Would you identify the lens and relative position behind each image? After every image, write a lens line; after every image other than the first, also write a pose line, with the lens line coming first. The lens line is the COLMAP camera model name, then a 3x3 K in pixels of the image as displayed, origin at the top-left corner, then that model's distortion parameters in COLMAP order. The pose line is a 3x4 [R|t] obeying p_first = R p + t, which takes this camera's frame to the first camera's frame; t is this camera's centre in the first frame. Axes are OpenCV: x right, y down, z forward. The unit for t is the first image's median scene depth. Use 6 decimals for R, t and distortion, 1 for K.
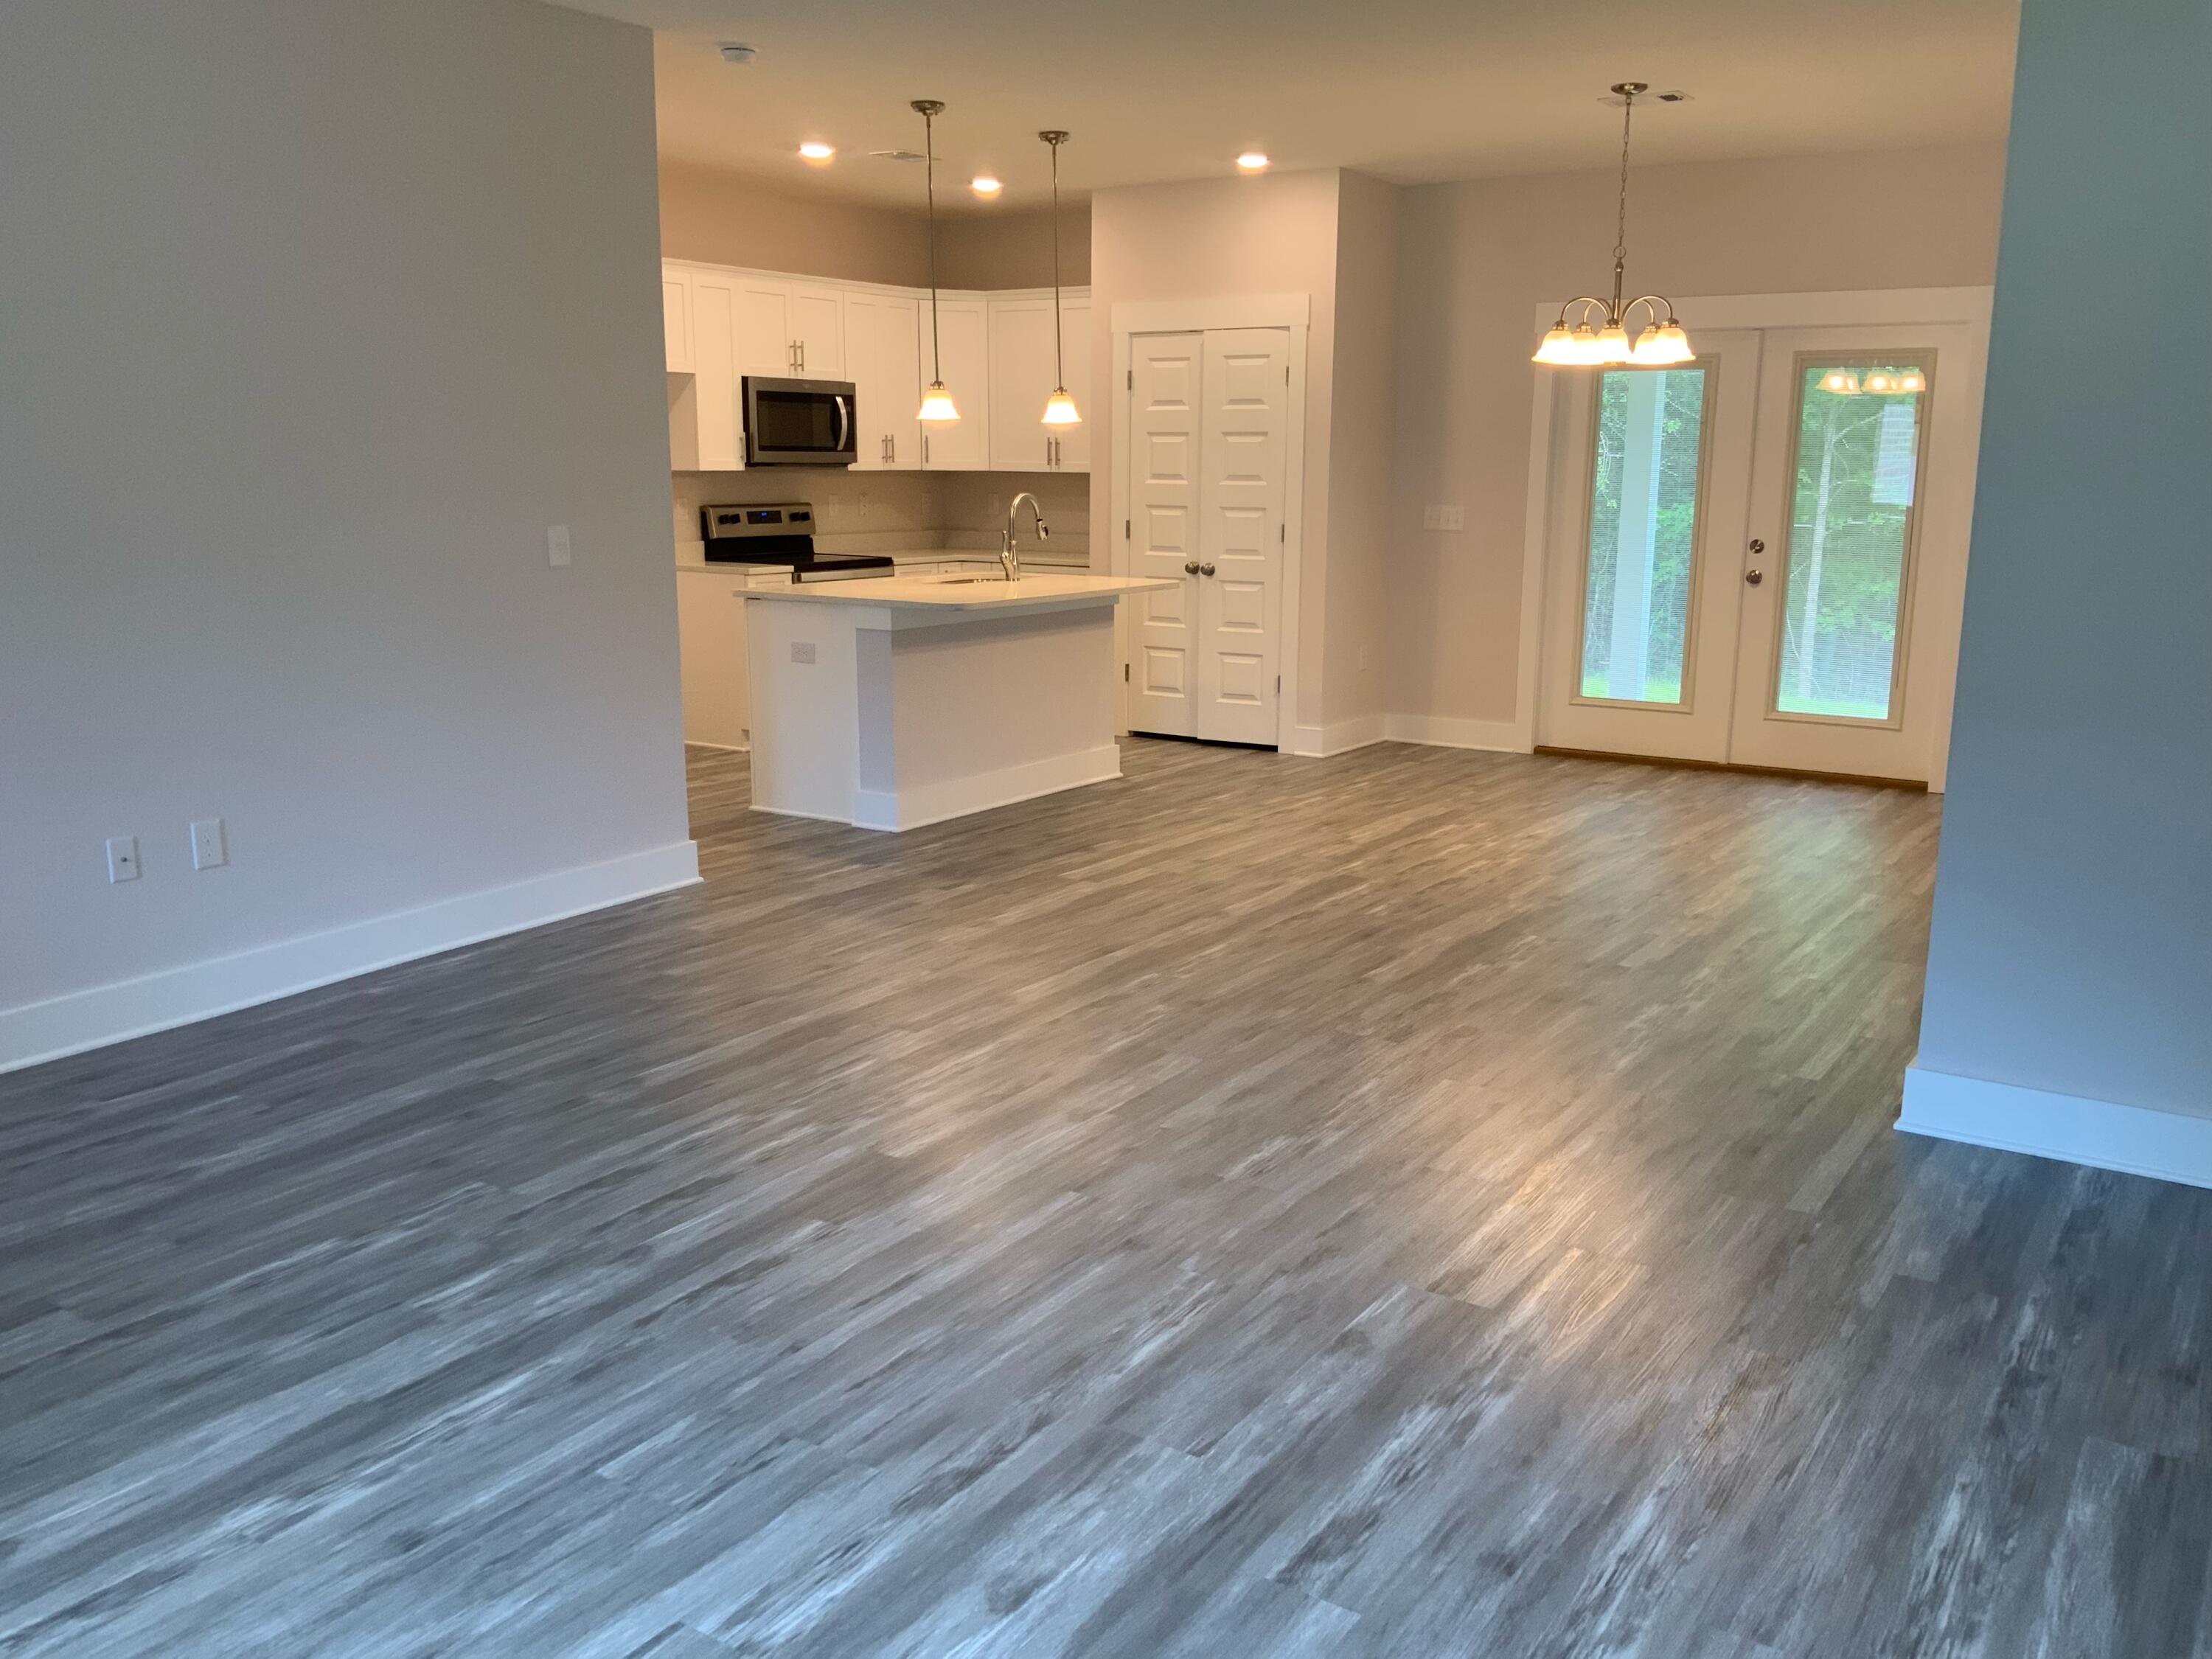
lens RADIAL K [[1826.5, 0, 1106.0], [0, 1826.5, 829.5], [0, 0, 1]] dist [0.080302, -0.160395]
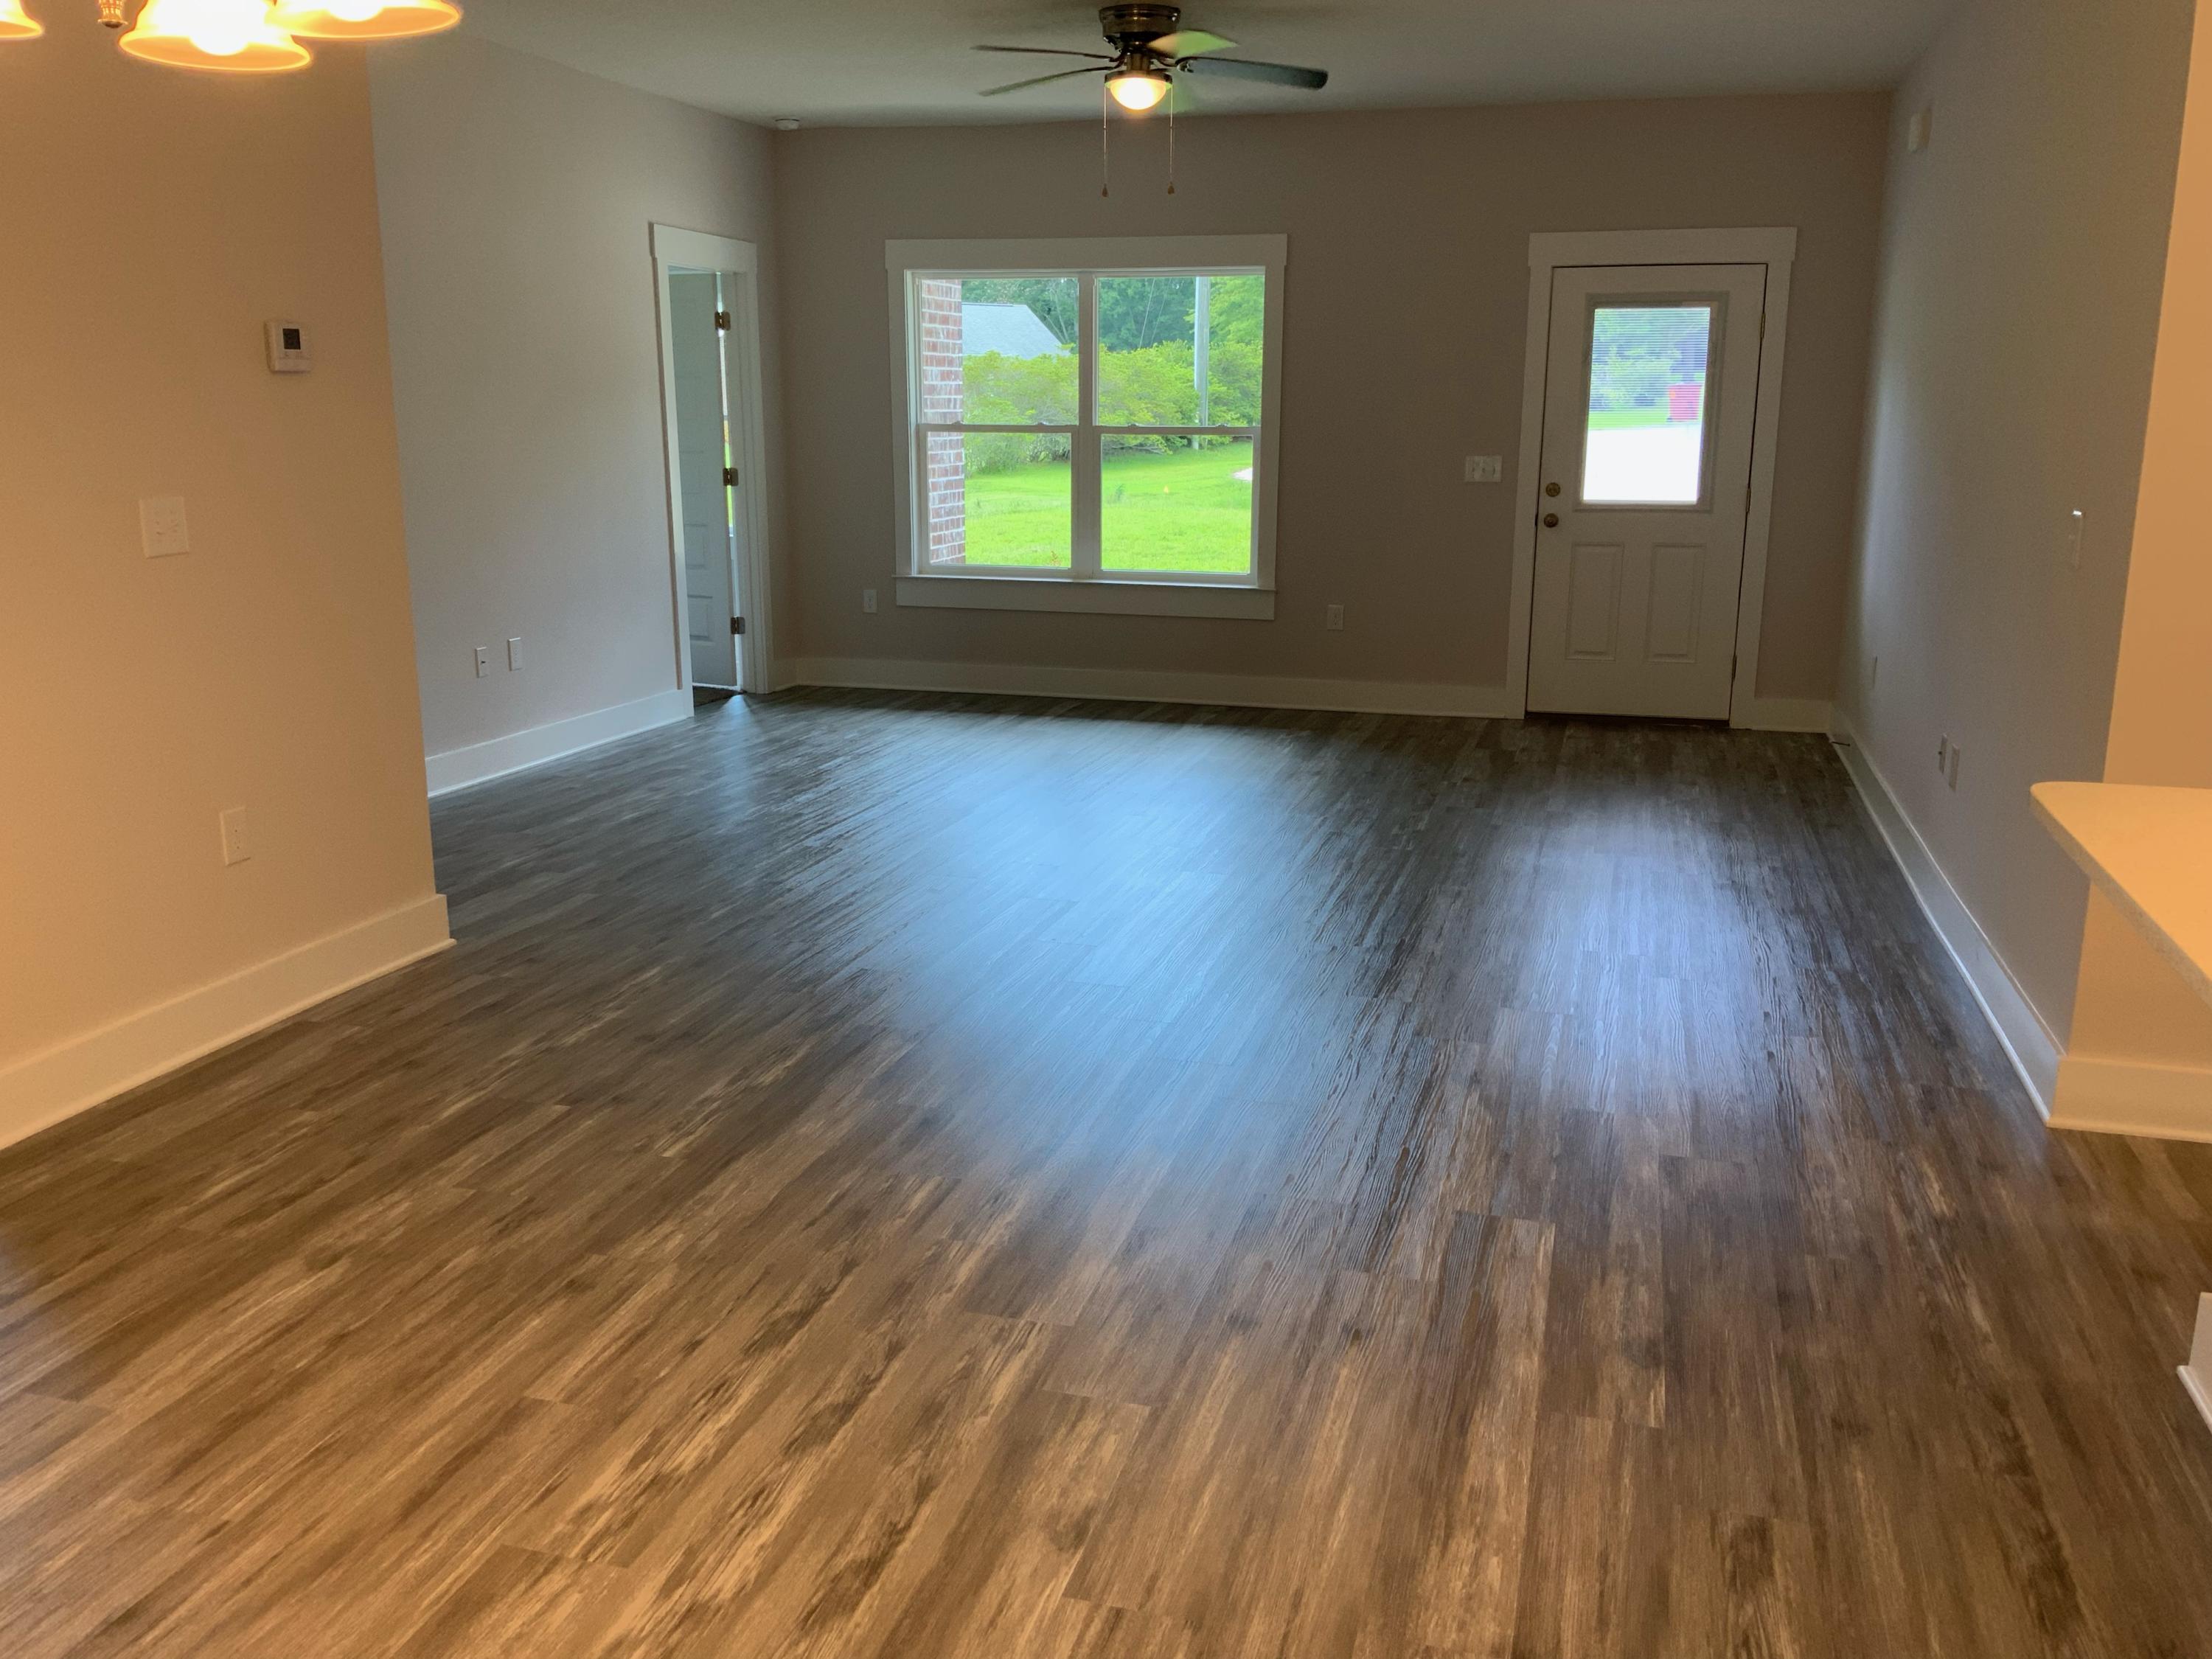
lens RADIAL K [[1826.5, 0, 1106.0], [0, 1826.5, 829.5], [0, 0, 1]] dist [0.080302, -0.160395]
pose [[-0.951232, 0.059745, -0.302636, 0.369160], [-0.072440, 0.910369, 0.407408, -0.421867], [0.299851, 0.409462, -0.861644, 2.079226]]
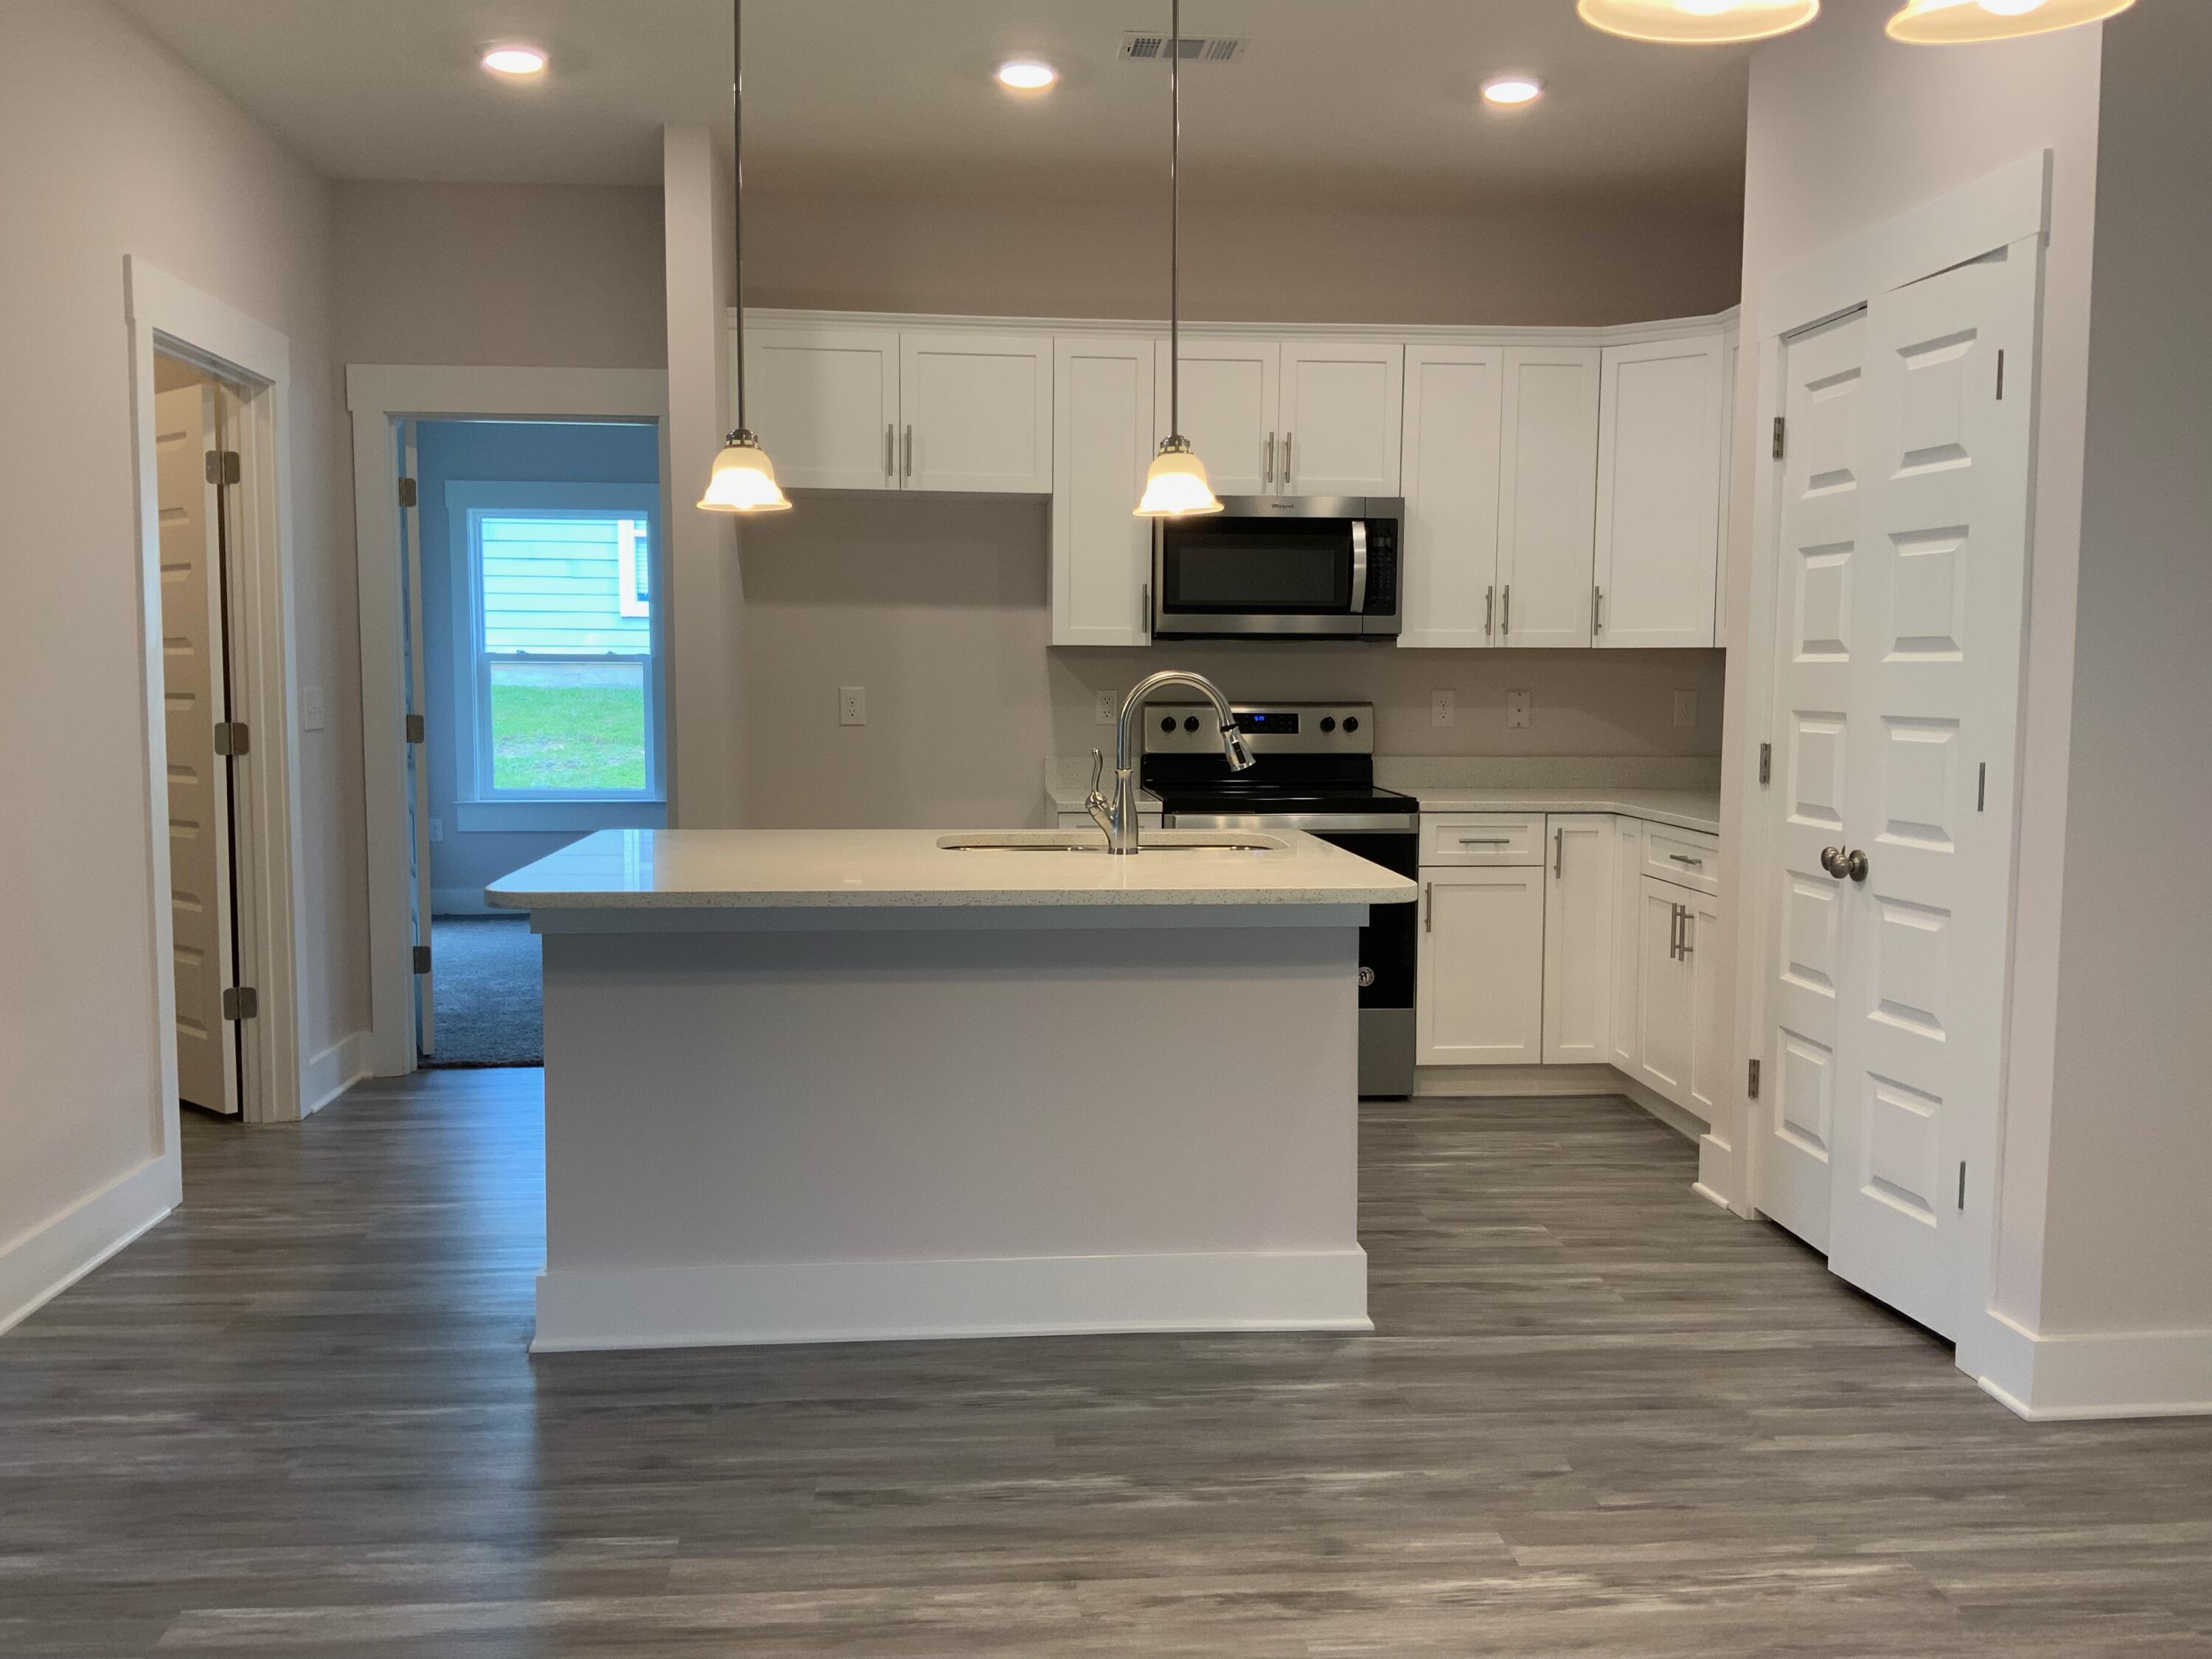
lens RADIAL K [[1826.5, 0, 1106.0], [0, 1826.5, 829.5], [0, 0, 1]] dist [0.080302, -0.160395]
pose [[0.629936, 0.067199, -0.773734, 0.588807], [-0.159219, 0.986264, -0.043971, -0.231438], [0.760151, 0.150892, 0.631982, 1.339986]]
